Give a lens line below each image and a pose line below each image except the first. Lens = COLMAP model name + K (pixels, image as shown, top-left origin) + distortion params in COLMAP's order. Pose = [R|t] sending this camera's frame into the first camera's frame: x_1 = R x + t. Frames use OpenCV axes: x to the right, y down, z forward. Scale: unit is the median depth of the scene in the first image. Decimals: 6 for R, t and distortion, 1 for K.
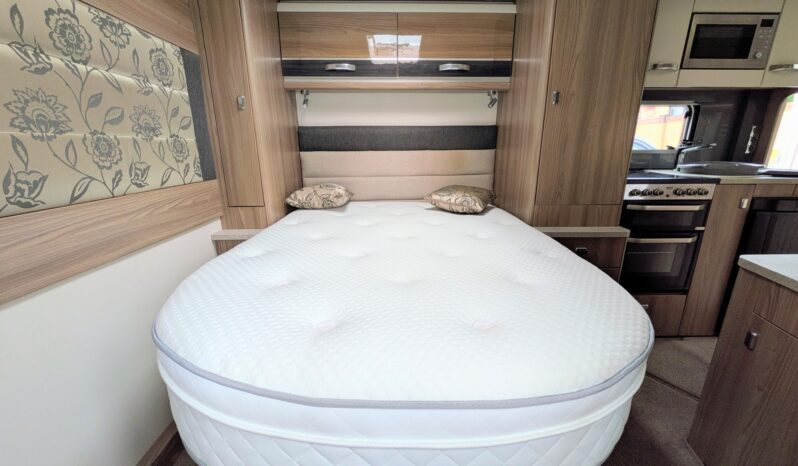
lens RADIAL K [[316.3, 0, 400.6], [0, 316.3, 233.5], [0, 0, 1]] dist [0.001285, -0.000814]
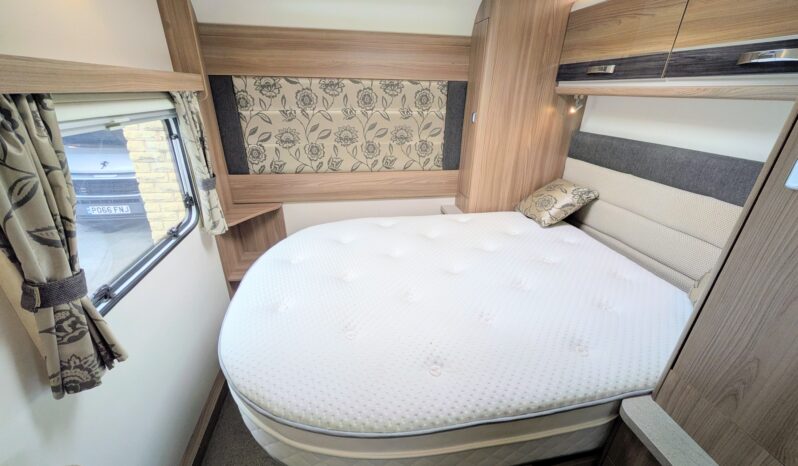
lens RADIAL K [[316.3, 0, 400.3], [0, 316.3, 235.2], [0, 0, 1]] dist [0.001285, -0.000814]
pose [[0.154537, 0.414486, -0.896839, 0.998631], [-0.278993, 0.889107, 0.362839, -0.466638], [0.947777, 0.194140, 0.253039, 0.611587]]
